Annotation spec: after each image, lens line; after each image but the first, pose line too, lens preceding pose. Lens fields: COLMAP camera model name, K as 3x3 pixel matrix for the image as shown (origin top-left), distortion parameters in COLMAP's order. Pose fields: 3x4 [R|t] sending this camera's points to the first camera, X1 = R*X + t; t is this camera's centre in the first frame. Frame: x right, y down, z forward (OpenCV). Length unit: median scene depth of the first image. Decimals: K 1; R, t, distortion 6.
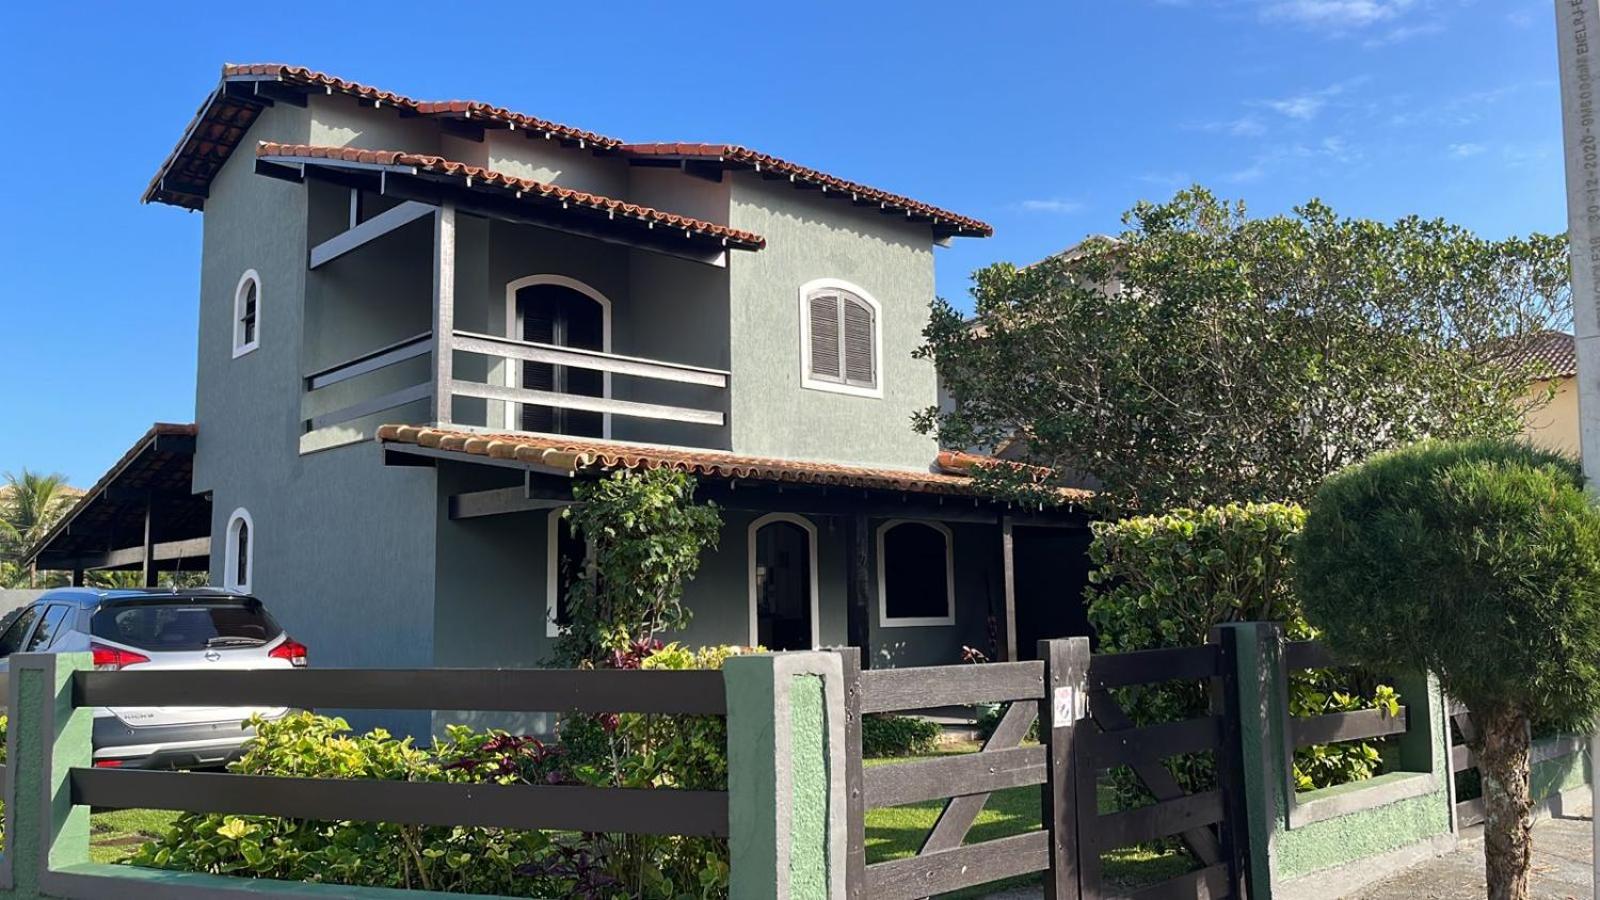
lens RADIAL K [[1274.0, 0, 794.7], [0, 1274.0, 445.3], [0, 0, 1]] dist [0.029225, -0.017277]
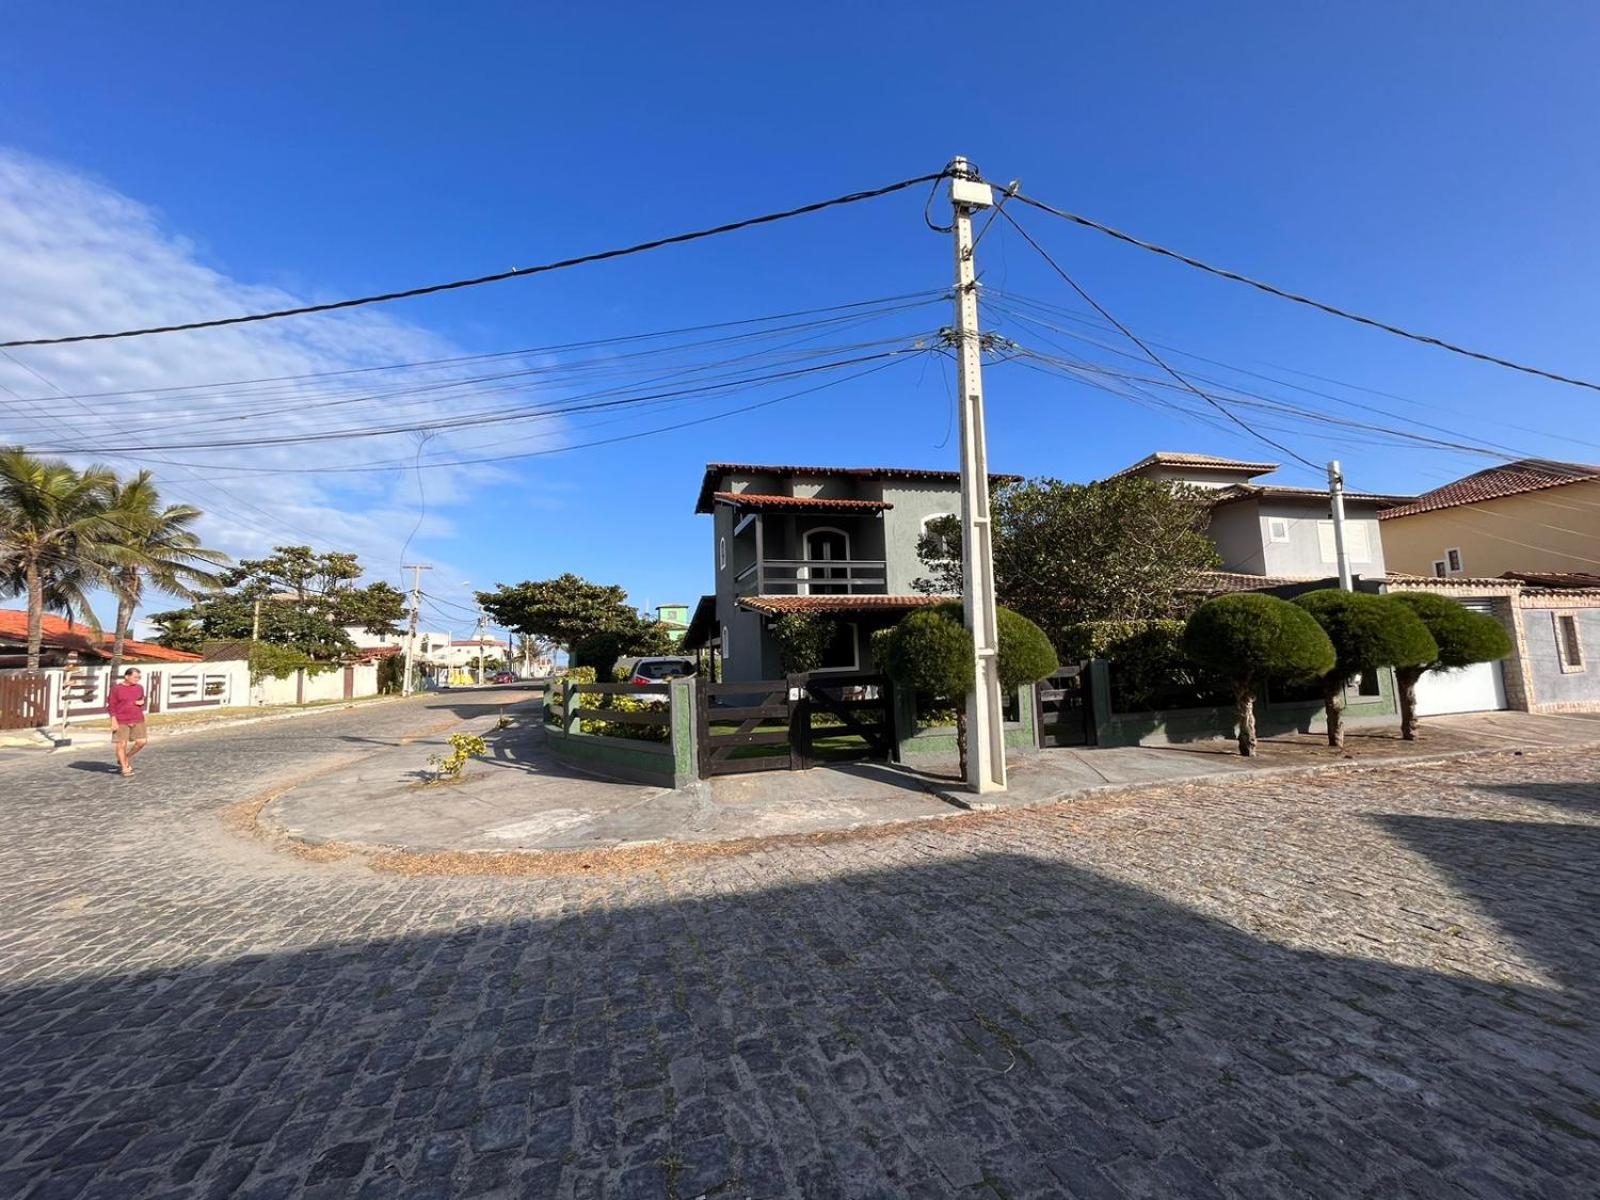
lens RADIAL K [[647.9, 0, 795.2], [0, 647.9, 607.0], [0, 0, 1]] dist [-0.001812, -0.000178]
pose [[0.892163, -0.058927, -0.447854, 0.332134], [0.081482, 0.996185, 0.031243, -0.024165], [0.444305, -0.064366, 0.893561, -0.162494]]
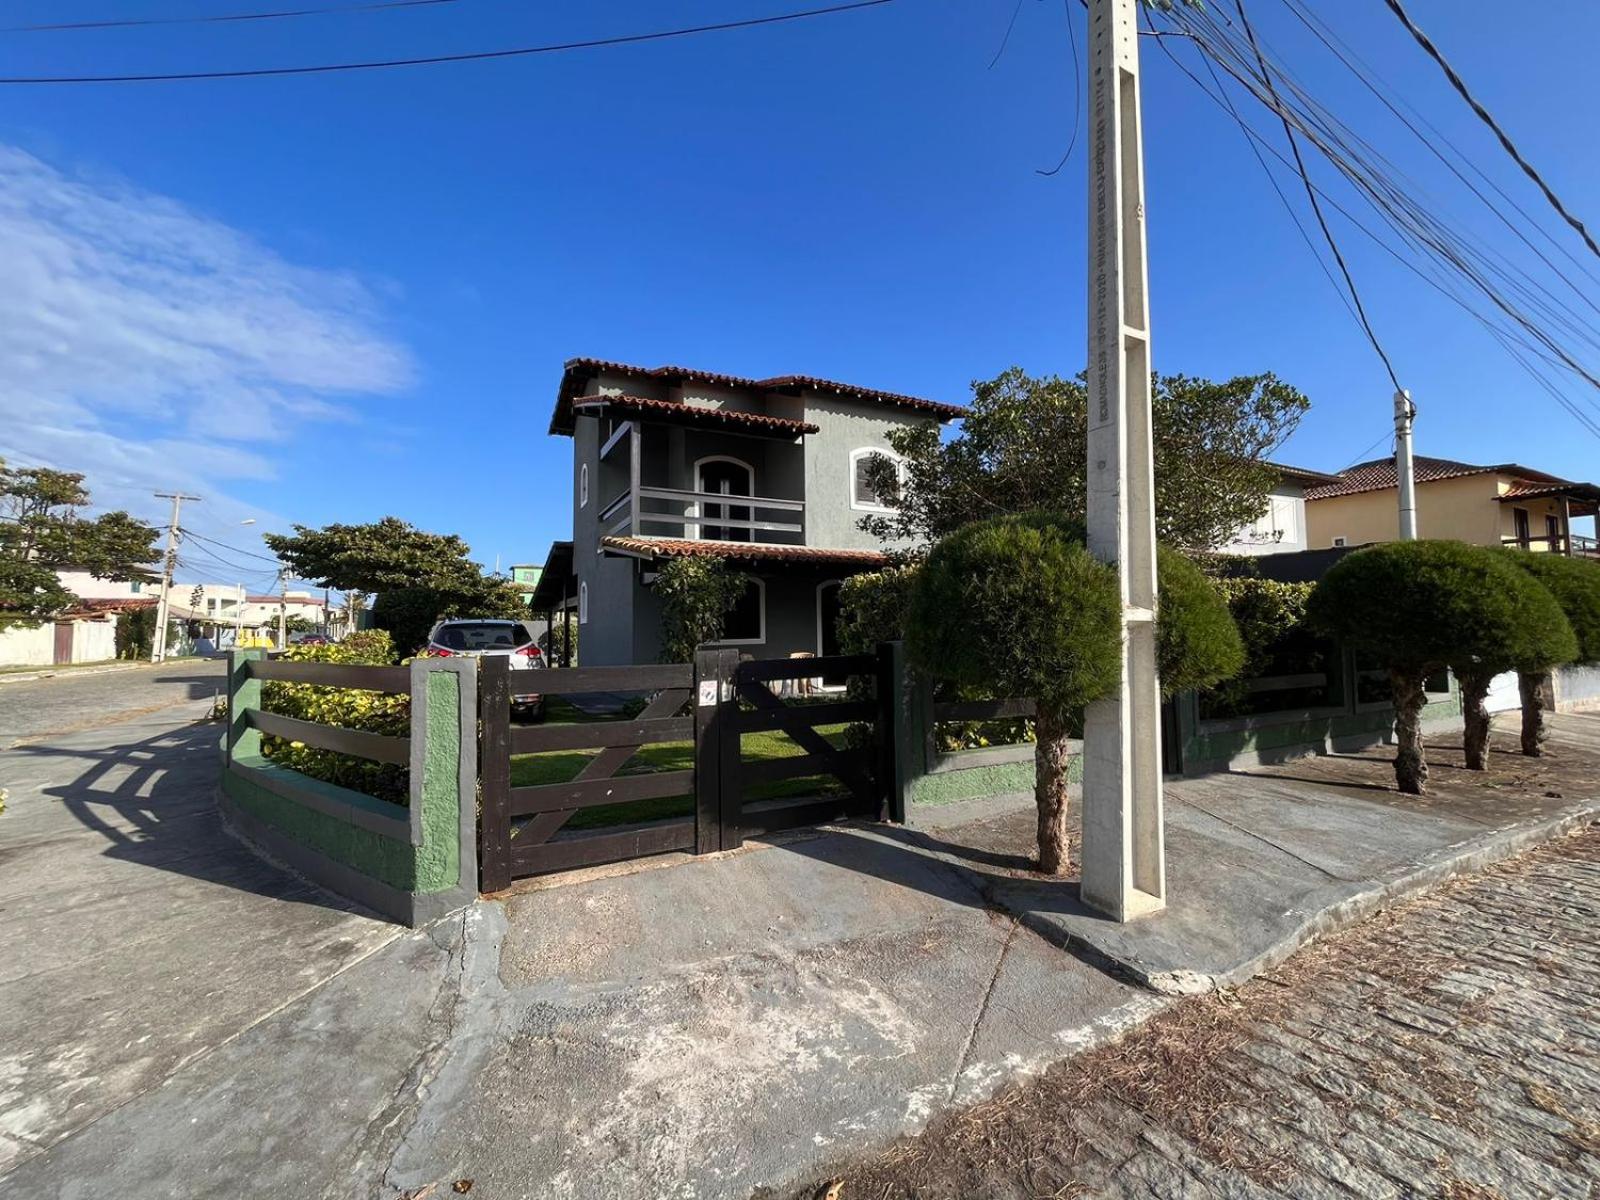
lens RADIAL K [[647.9, 0, 798.9], [0, 647.9, 600.8], [0, 0, 1]] dist [-0.001812, -0.000178]
pose [[0.965513, -0.009569, -0.260180, 0.178885], [0.030175, 0.996703, 0.075320, 0.012132], [0.258602, -0.080574, 0.962618, 0.093982]]
